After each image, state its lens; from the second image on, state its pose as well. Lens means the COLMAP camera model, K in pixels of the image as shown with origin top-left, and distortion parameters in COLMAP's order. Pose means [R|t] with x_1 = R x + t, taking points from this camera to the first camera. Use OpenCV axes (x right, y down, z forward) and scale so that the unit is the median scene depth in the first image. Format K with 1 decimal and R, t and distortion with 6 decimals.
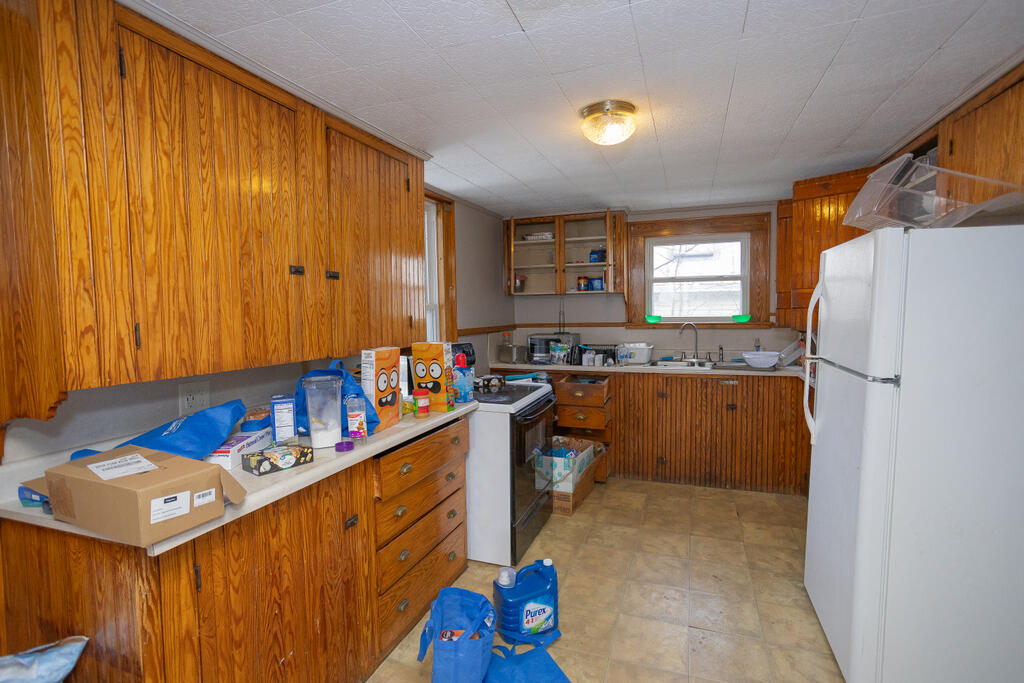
lens RADIAL K [[501.1, 0, 511.1], [0, 501.1, 332.9], [0, 0, 1]] dist [-0.019344, 0.000177]
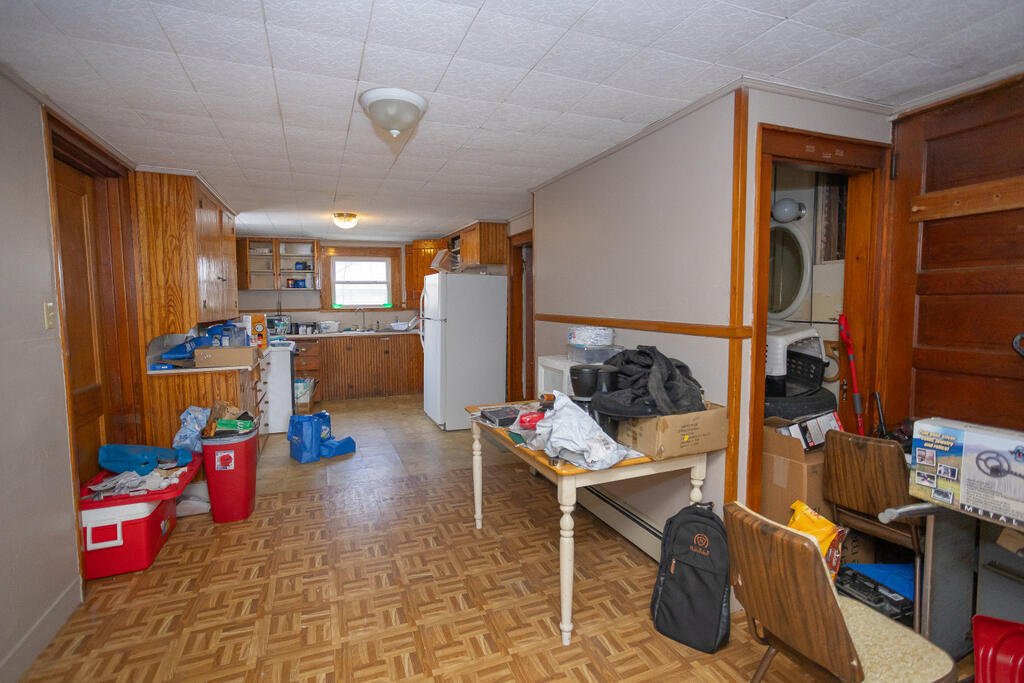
lens RADIAL K [[501.1, 0, 510.6], [0, 501.1, 336.5], [0, 0, 1]] dist [-0.019344, 0.000177]
pose [[0.754874, -0.043206, 0.654446, -0.385911], [0.032030, 0.999066, 0.029011, 0.045155], [-0.655088, -0.000938, 0.755552, -0.645627]]
